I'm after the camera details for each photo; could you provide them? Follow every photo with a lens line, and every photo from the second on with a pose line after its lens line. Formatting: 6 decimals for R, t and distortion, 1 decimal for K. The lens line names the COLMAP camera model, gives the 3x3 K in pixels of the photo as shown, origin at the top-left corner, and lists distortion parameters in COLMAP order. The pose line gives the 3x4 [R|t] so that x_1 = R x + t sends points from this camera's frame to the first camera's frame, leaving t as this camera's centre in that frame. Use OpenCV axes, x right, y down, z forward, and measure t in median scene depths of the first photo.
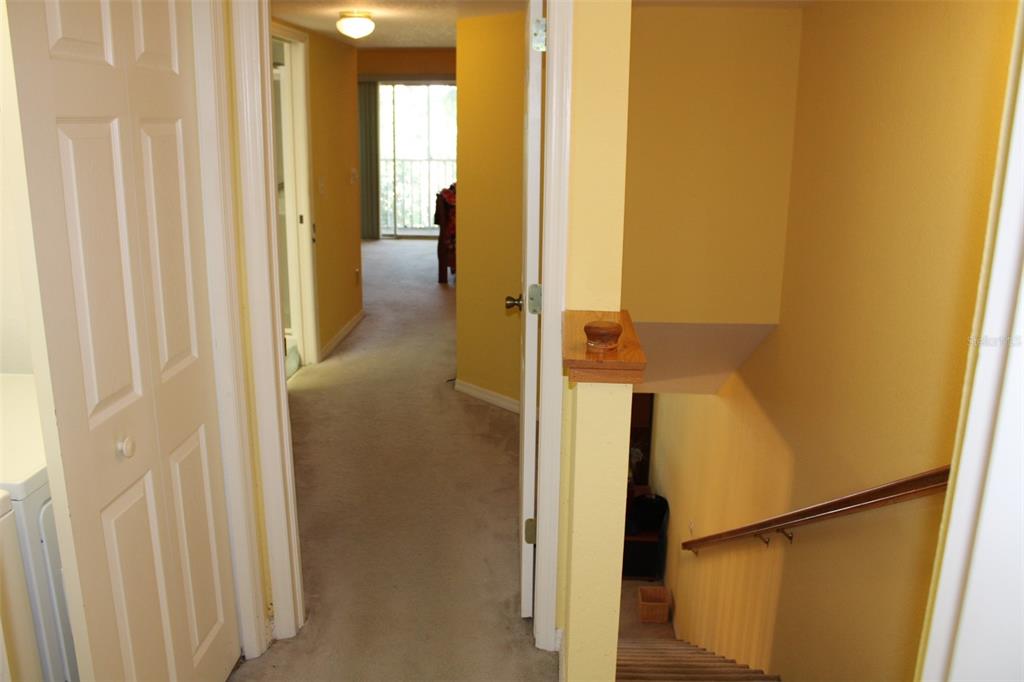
lens RADIAL K [[859.3, 0, 511.6], [0, 859.3, 340.6], [0, 0, 1]] dist [-0.104909, 0.048858]
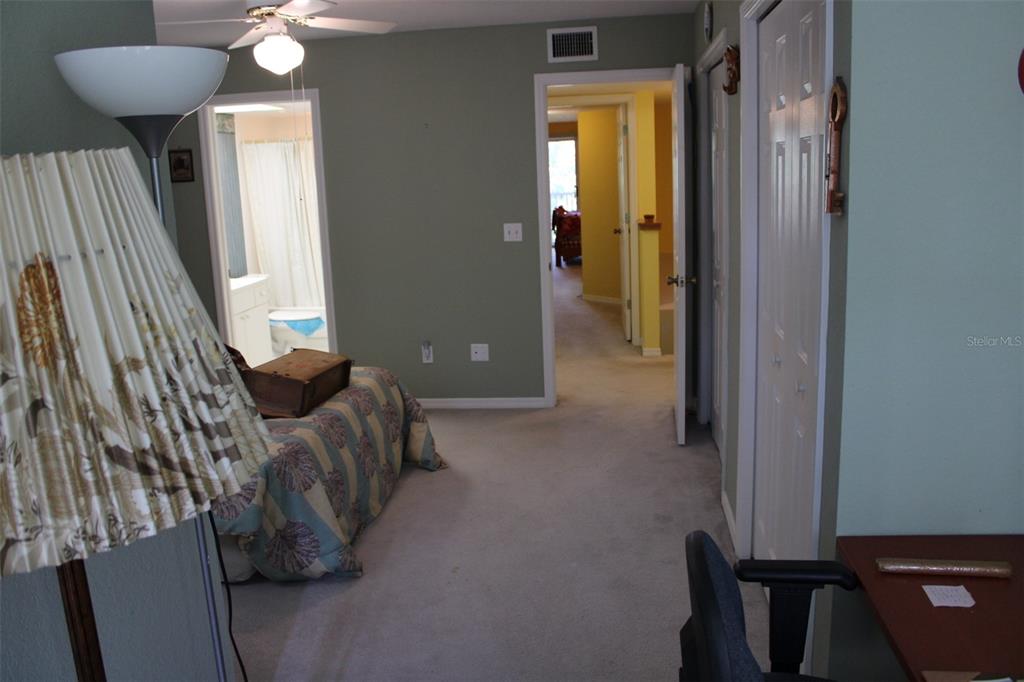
lens RADIAL K [[859.3, 0, 514.1], [0, 859.3, 345.1], [0, 0, 1]] dist [-0.104909, 0.048858]
pose [[0.996066, -0.032751, -0.082336, -0.115115], [0.028580, 0.998272, -0.051343, 0.460409], [0.083875, 0.048788, 0.995281, -1.642901]]
